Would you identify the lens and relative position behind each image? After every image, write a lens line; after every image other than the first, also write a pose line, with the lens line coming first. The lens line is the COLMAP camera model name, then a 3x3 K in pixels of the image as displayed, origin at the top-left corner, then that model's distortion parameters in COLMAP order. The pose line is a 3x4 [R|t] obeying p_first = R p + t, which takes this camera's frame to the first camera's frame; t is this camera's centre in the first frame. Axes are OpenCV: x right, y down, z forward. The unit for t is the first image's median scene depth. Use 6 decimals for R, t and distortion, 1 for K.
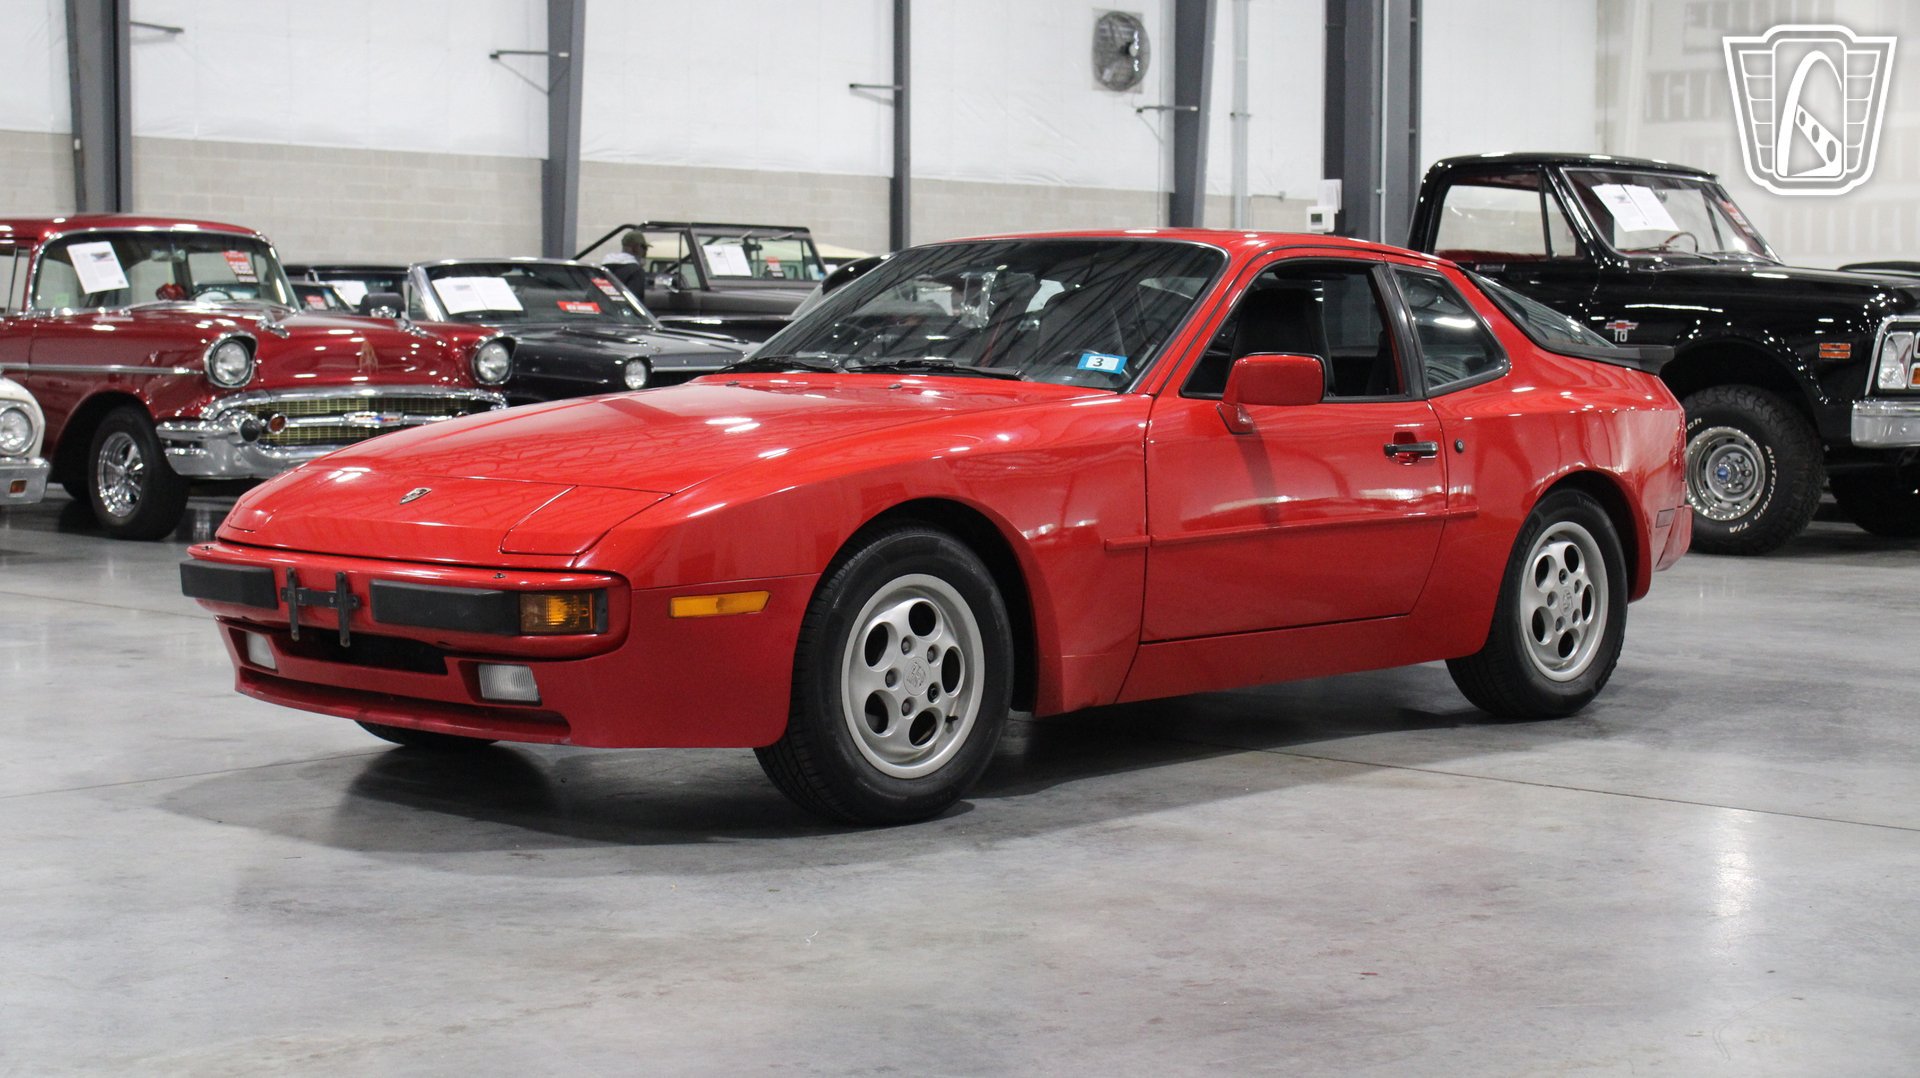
lens RADIAL K [[3011.2, 0, 953.9], [0, 3011.2, 537.2], [0, 0, 1]] dist [-0.038414, 0.048259]
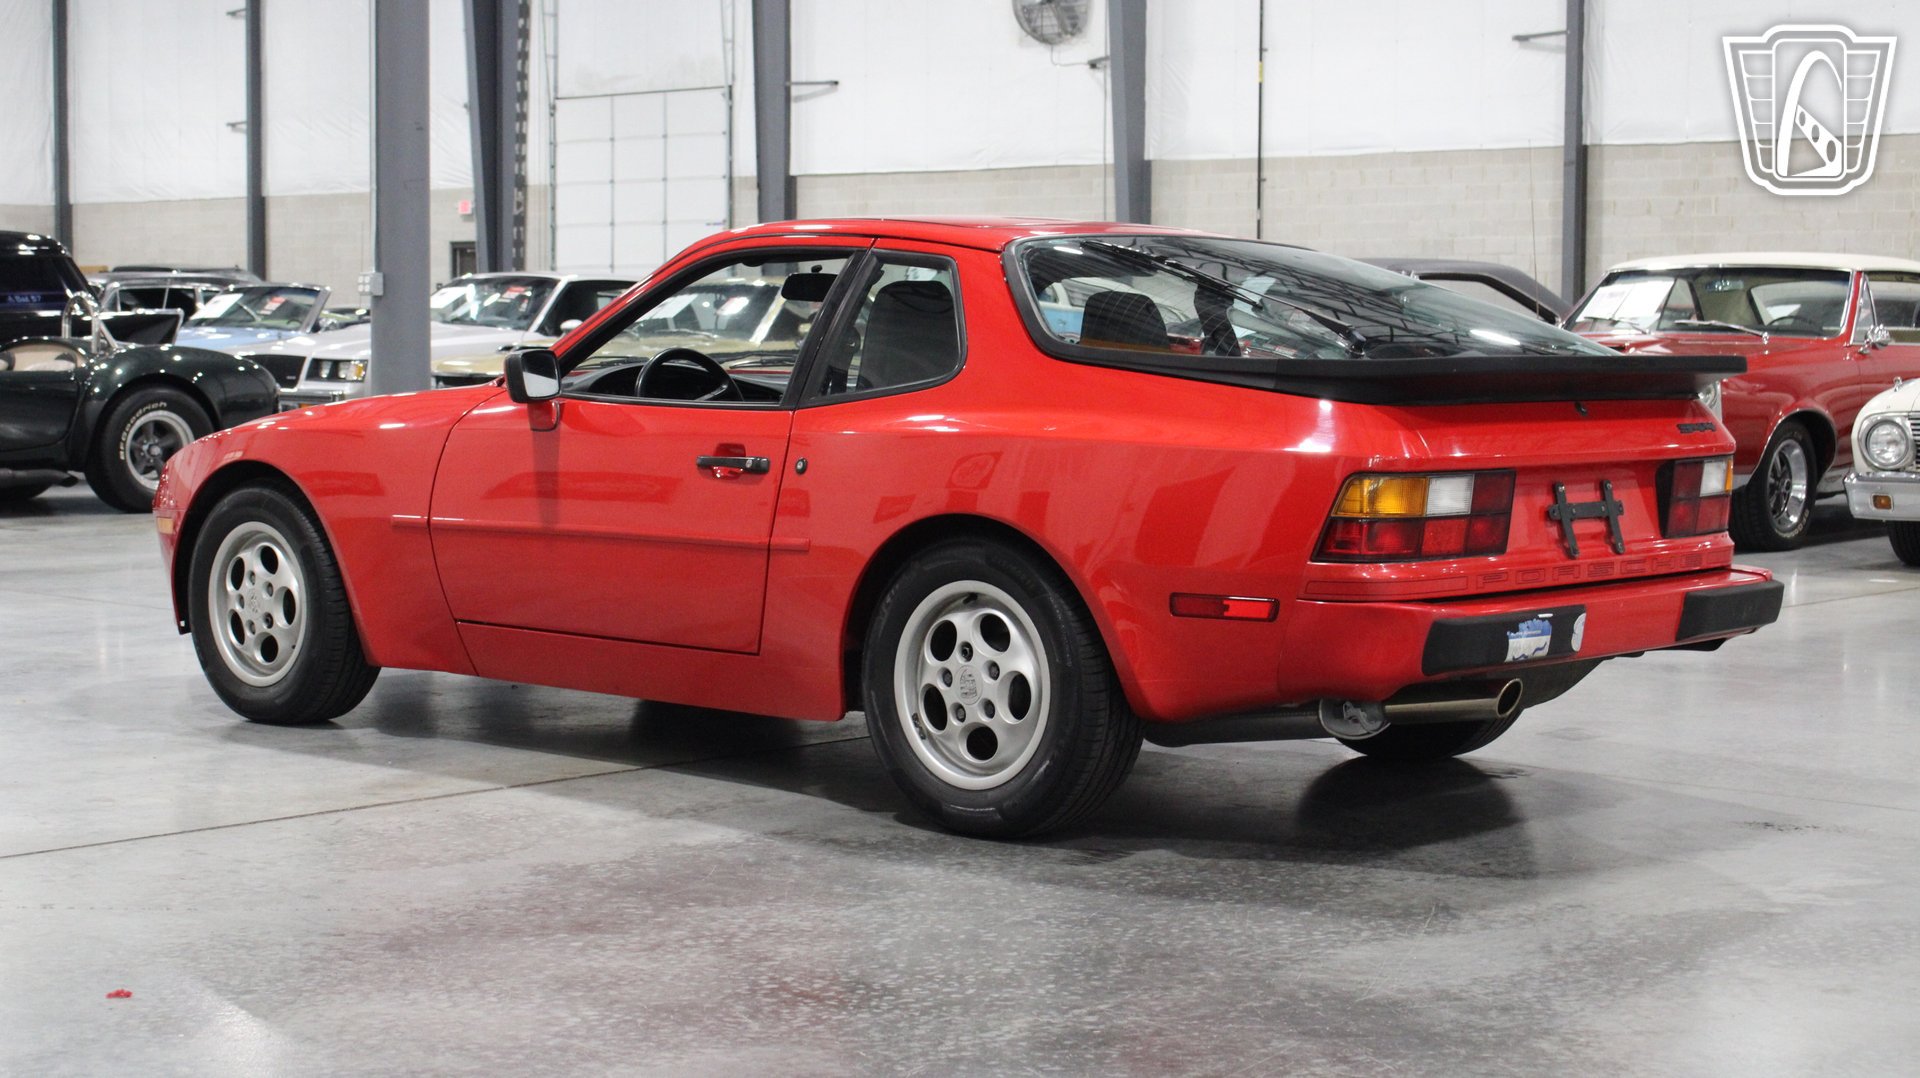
lens RADIAL K [[3035.3, 0, 960.7], [0, 3035.3, 532.5], [0, 0, 1]] dist [-0.029487, -0.019488]
pose [[0.034785, 0.065239, -0.997263, 0.888117], [-0.076312, 0.995127, 0.062437, -0.059725], [0.996477, 0.073931, 0.039594, 0.883838]]
